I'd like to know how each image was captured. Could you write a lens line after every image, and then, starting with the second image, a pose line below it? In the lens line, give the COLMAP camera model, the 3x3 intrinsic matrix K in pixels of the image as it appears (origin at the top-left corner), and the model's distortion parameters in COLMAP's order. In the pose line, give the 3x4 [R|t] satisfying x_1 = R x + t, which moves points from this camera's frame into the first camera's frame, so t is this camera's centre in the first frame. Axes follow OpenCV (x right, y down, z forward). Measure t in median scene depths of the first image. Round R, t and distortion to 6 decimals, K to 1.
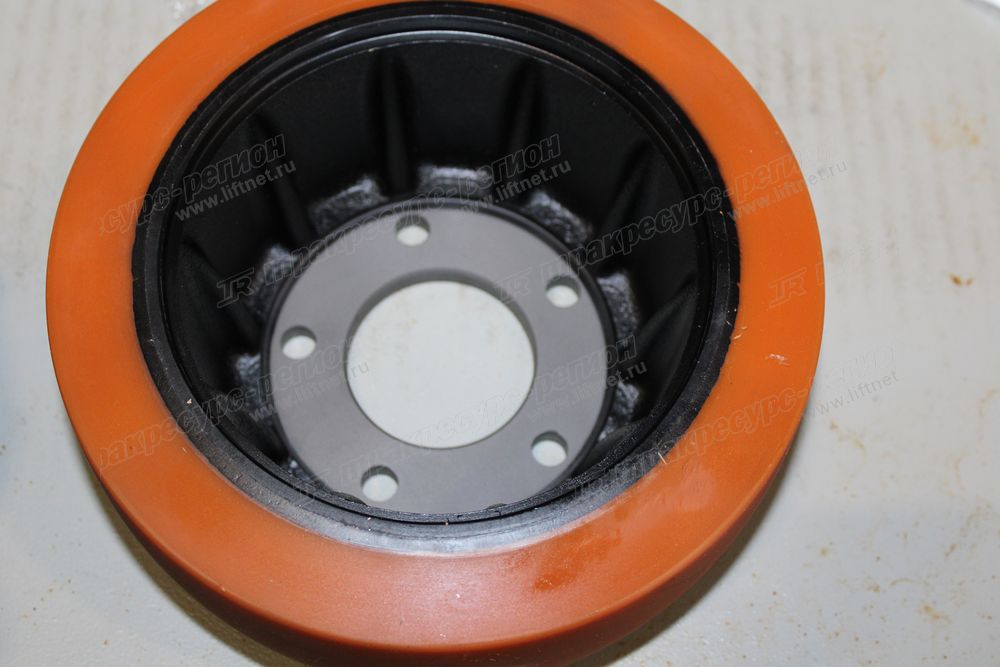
lens RADIAL K [[1422.9, 0, 501.0], [0, 1422.9, 338.6], [0, 0, 1]] dist [0.016501, 0.000000]
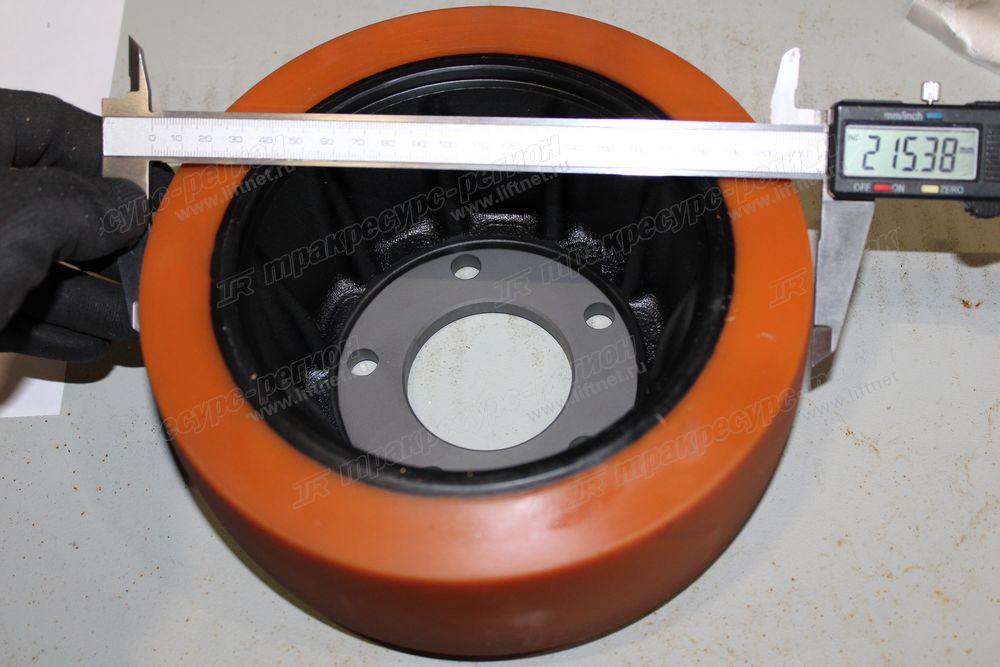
lens RADIAL K [[1422.9, 0, 501.4], [0, 1422.9, 328.7], [0, 0, 1]] dist [0.016501, 0.000000]
pose [[0.994913, -0.018254, -0.099075, 0.082420], [0.004355, 0.990321, -0.138728, 0.139032], [0.100649, 0.137591, 0.985362, -0.110732]]
